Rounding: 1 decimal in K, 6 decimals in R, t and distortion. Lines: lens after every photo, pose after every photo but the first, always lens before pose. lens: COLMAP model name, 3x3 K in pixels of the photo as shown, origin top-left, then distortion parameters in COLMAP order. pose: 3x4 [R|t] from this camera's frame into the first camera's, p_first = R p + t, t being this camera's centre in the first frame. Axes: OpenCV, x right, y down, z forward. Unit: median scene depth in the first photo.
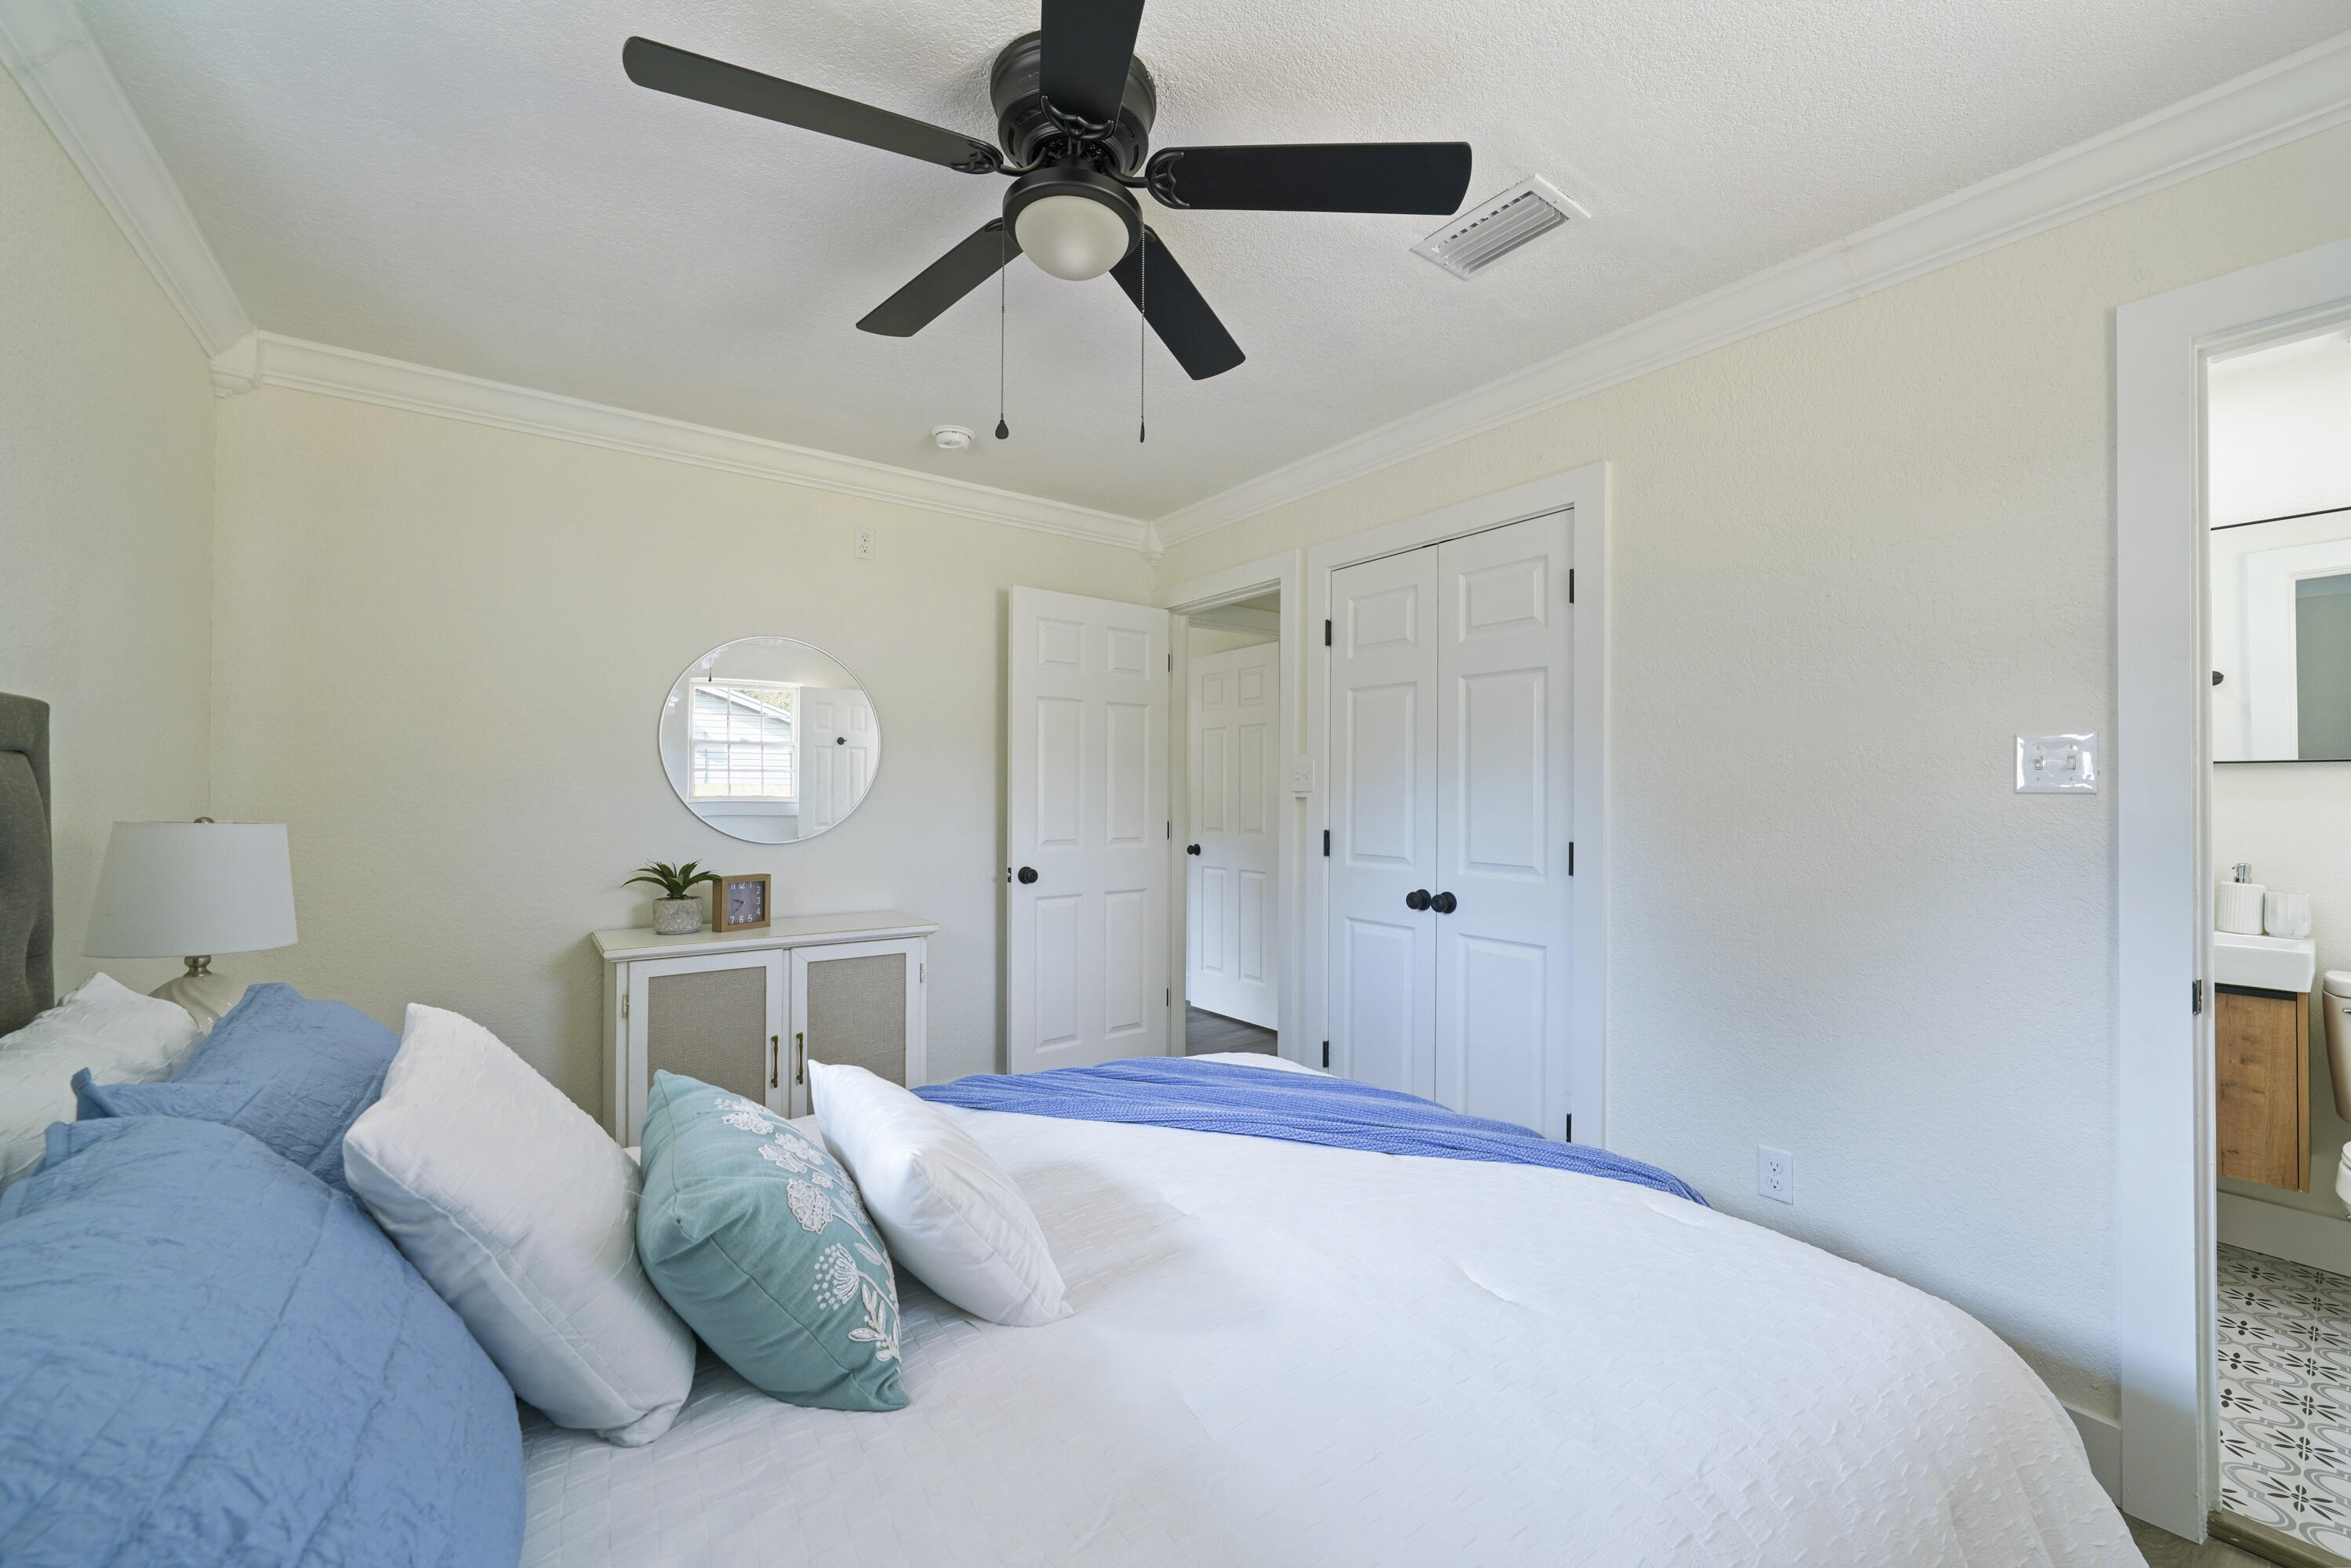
lens RADIAL K [[903.8, 0, 1184.3], [0, 903.8, 785.7], [0, 0, 1]] dist [-0.004037, 0.000178]
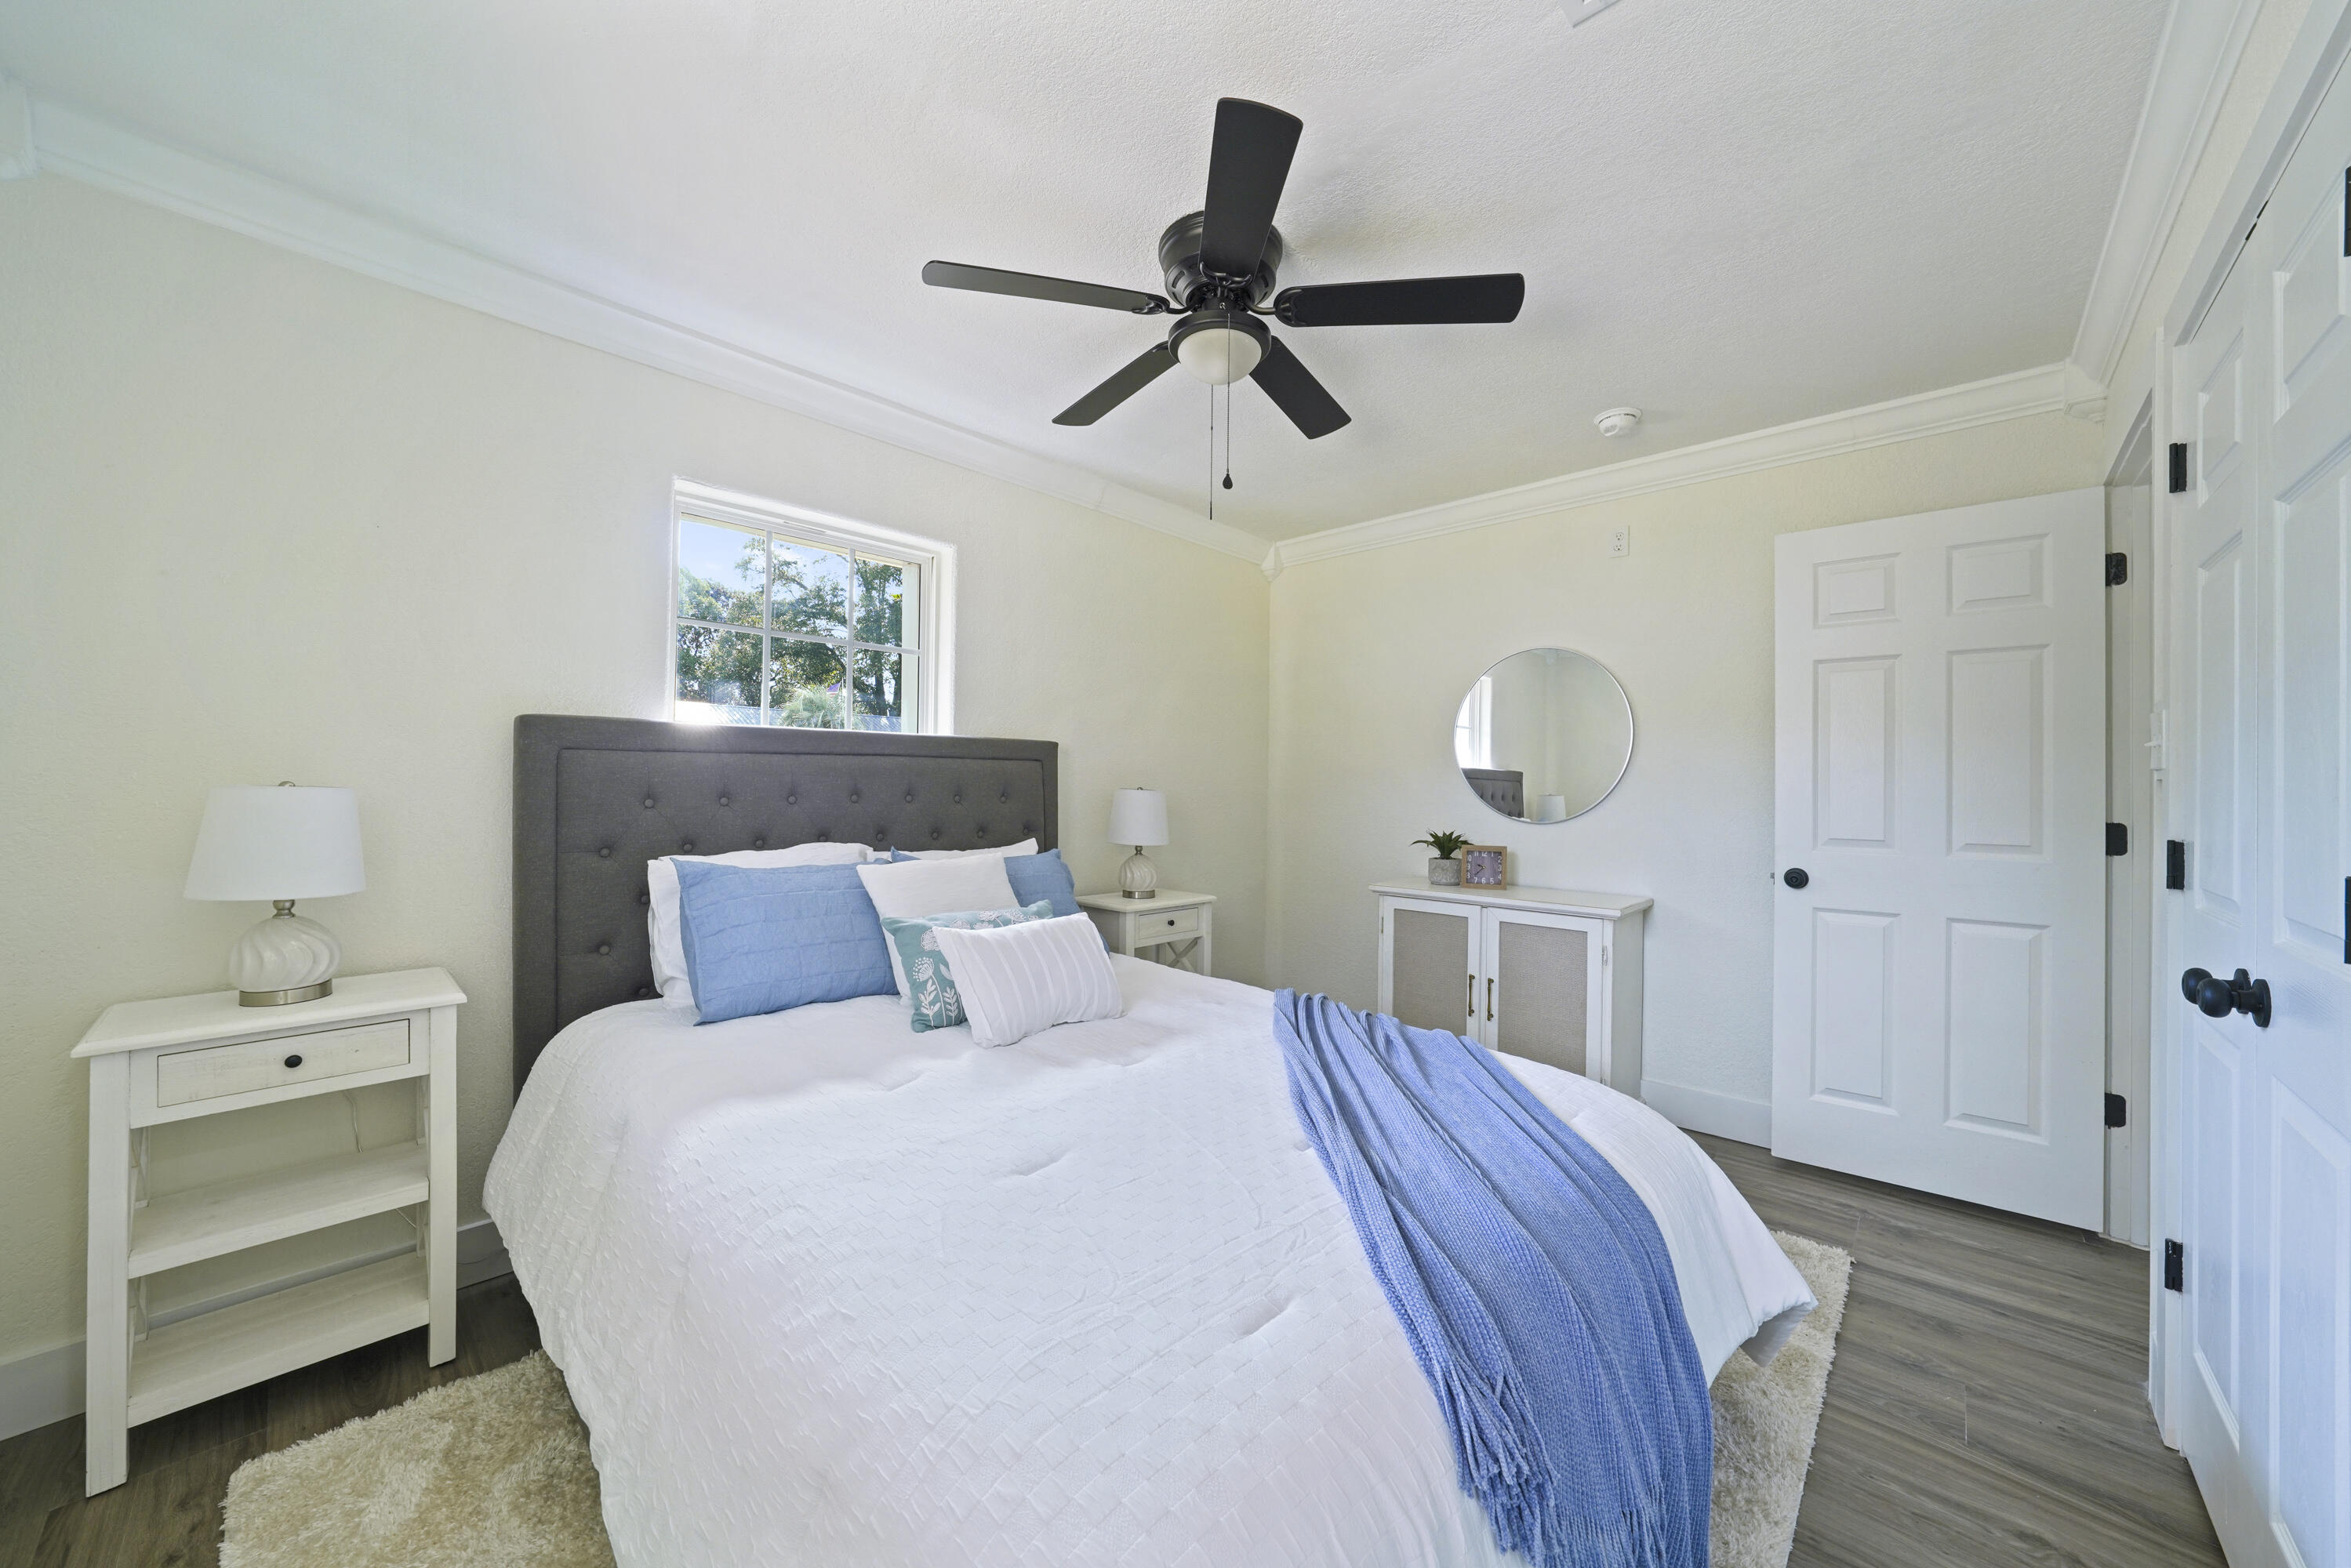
lens RADIAL K [[843.8, 0, 1175.5], [0, 843.8, 784.0], [0, 0, 1]] dist [-0.028388, 0.004676]
pose [[0.180903, -0.004910, -0.983489, 0.577414], [-0.000341, 0.999987, -0.005055, 0.020154], [0.983501, 0.001250, 0.180899, 0.371341]]
